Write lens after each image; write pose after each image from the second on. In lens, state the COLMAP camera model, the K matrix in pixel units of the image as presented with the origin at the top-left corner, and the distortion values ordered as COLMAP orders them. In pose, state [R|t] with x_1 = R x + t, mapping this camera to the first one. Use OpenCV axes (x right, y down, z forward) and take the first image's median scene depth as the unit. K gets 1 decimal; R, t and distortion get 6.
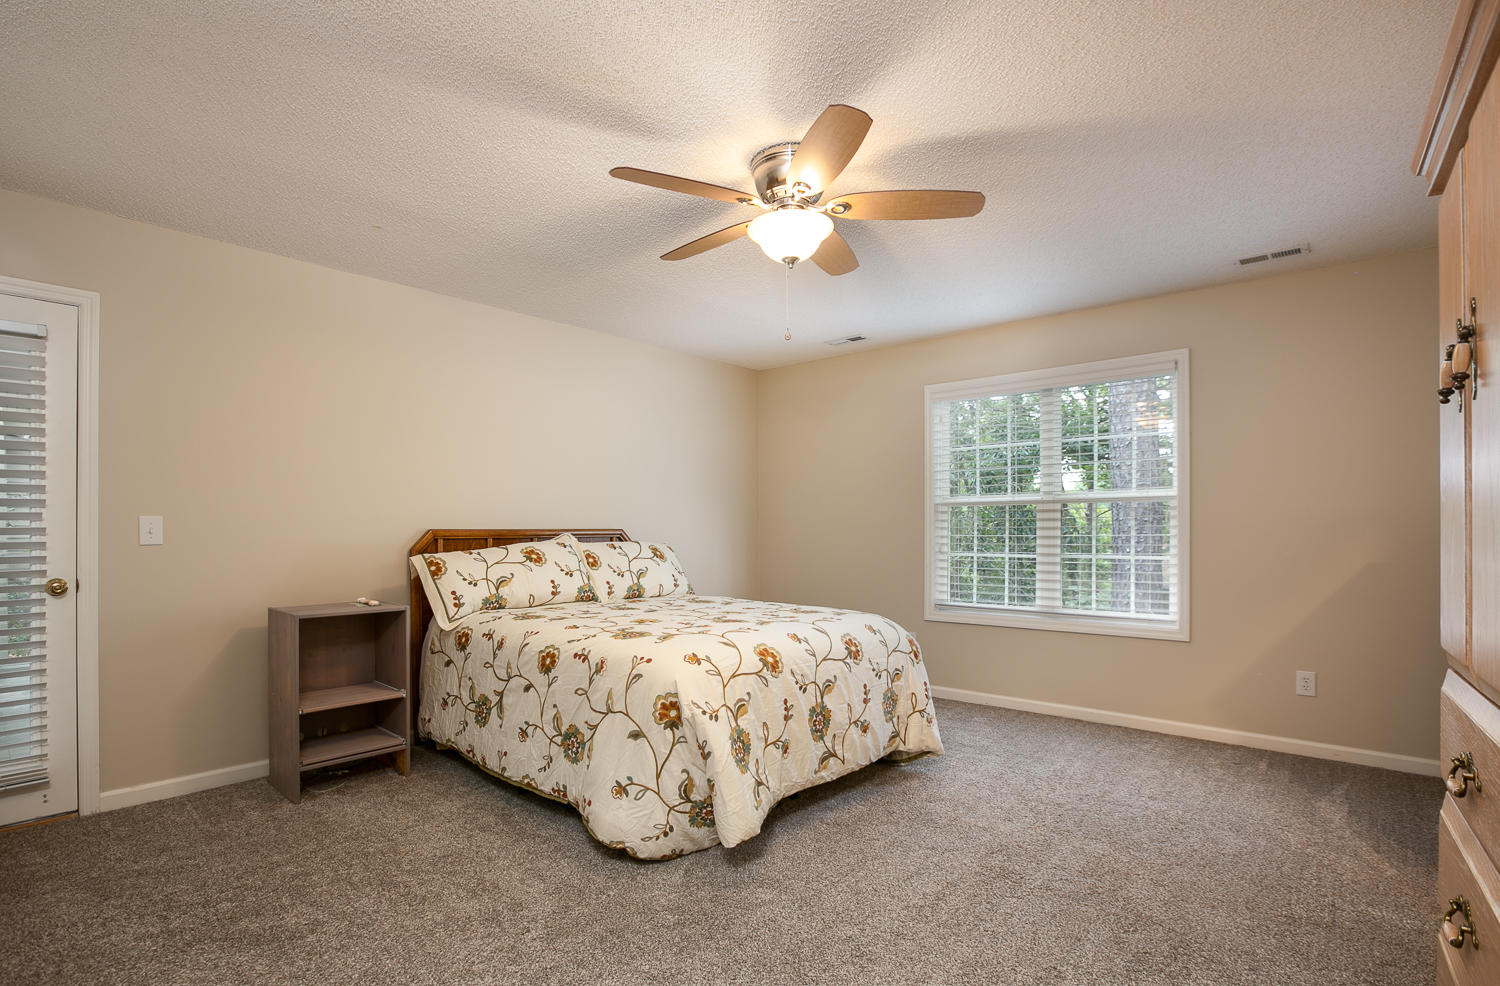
lens RADIAL K [[687.1, 0, 749.1], [0, 687.1, 537.8], [0, 0, 1]] dist [0.000177, 0.000023]
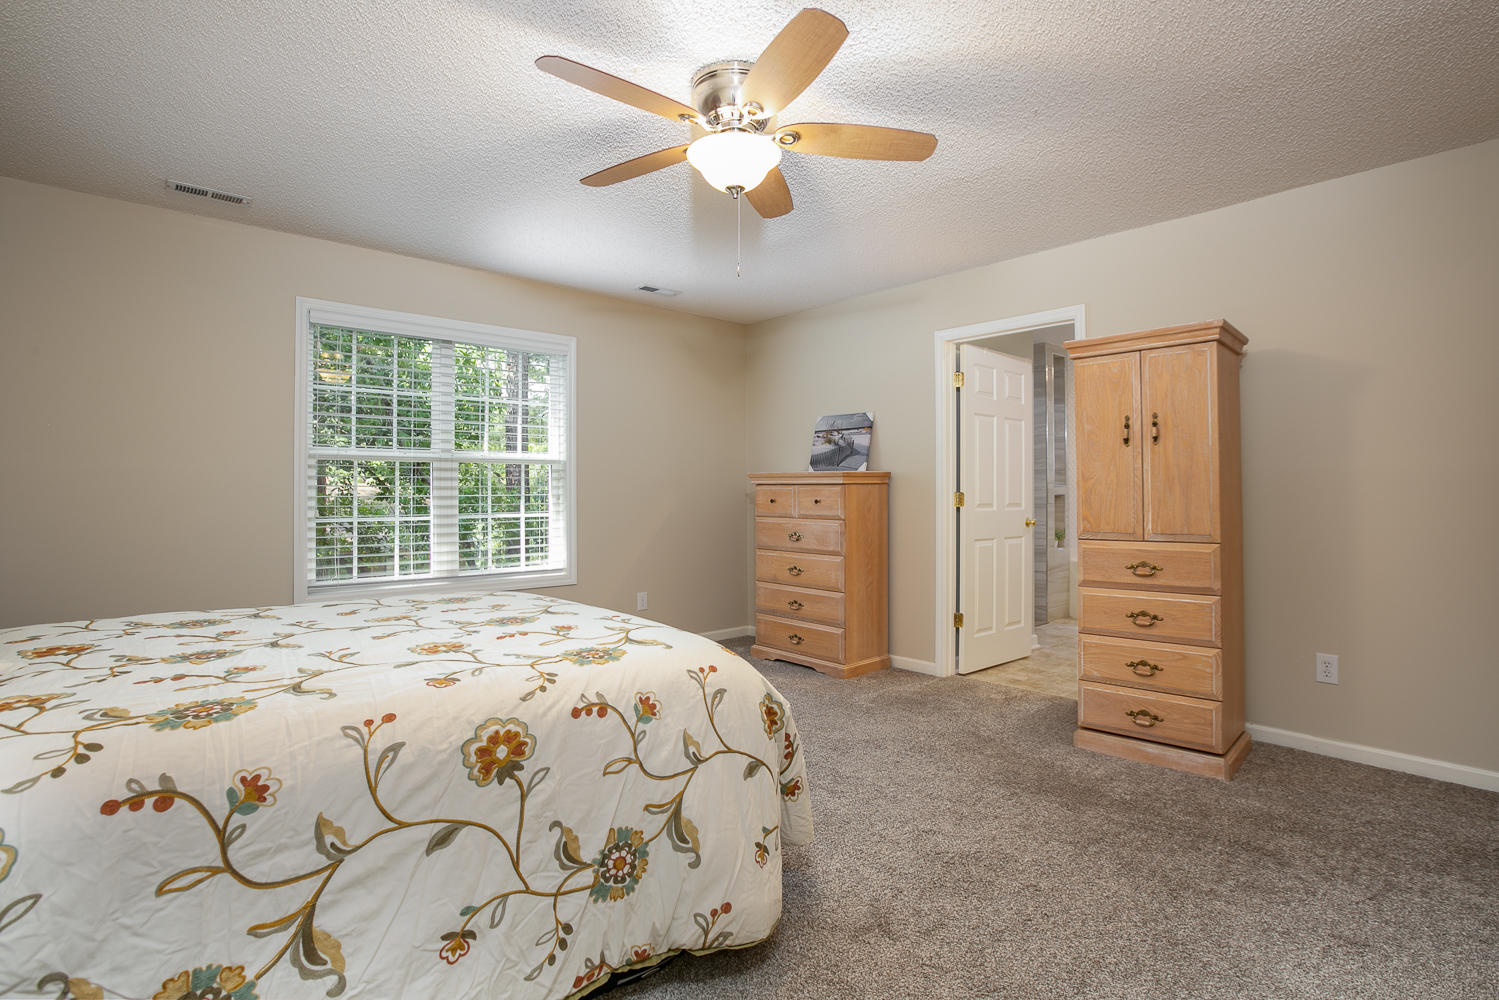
lens RADIAL K [[693.8, 0, 749.5], [0, 693.8, 500.0], [0, 0, 1]] dist [-0.000189, 0.000001]
pose [[0.148744, -0.004413, 0.988866, -0.698169], [0.005728, 0.999977, 0.003601, 0.002655], [-0.988859, 0.005129, 0.148766, 0.707911]]
